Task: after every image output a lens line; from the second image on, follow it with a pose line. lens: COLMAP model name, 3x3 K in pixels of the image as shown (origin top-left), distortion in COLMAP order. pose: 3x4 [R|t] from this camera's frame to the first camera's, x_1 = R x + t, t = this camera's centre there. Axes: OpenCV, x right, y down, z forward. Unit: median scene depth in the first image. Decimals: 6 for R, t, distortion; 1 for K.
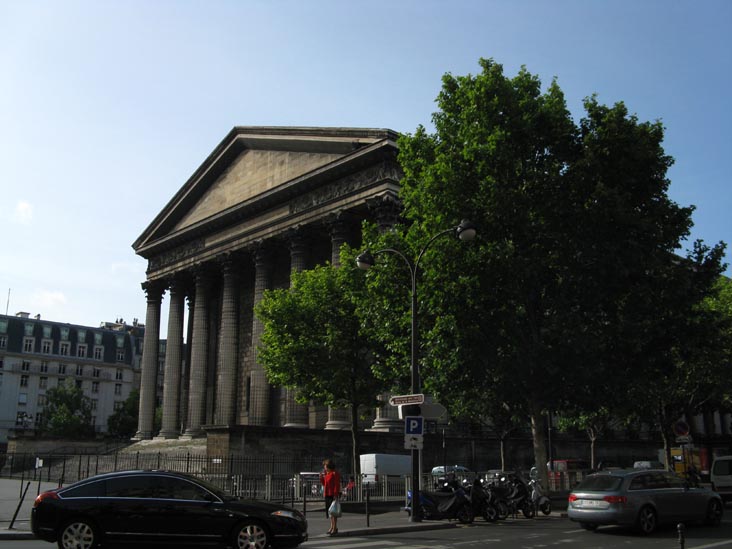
lens RADIAL K [[773.5, 0, 367.0], [0, 773.5, 269.9], [0, 0, 1]] dist [-0.150939, 0.000000]
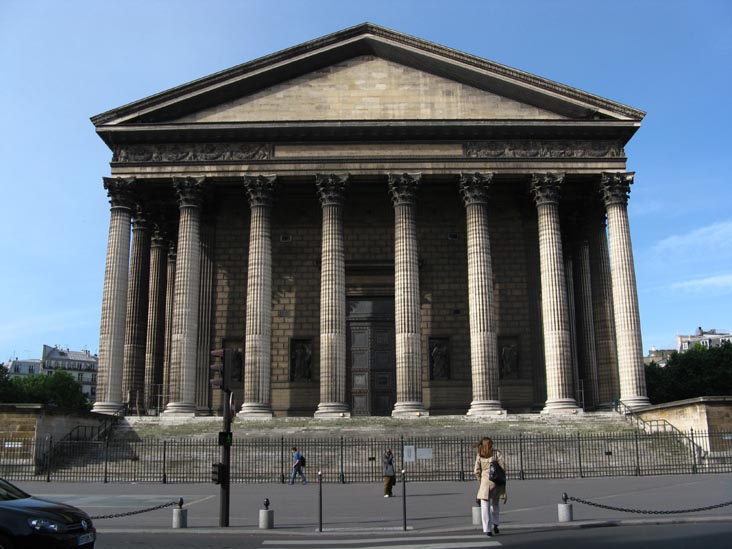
lens RADIAL K [[773.5, 0, 366.8], [0, 773.5, 279.1], [0, 0, 1]] dist [-0.150939, 0.000000]
pose [[0.657958, 0.165225, 0.734705, -0.704932], [-0.168265, 0.983223, -0.070425, 0.127571], [-0.734015, -0.077288, 0.674721, 0.453171]]
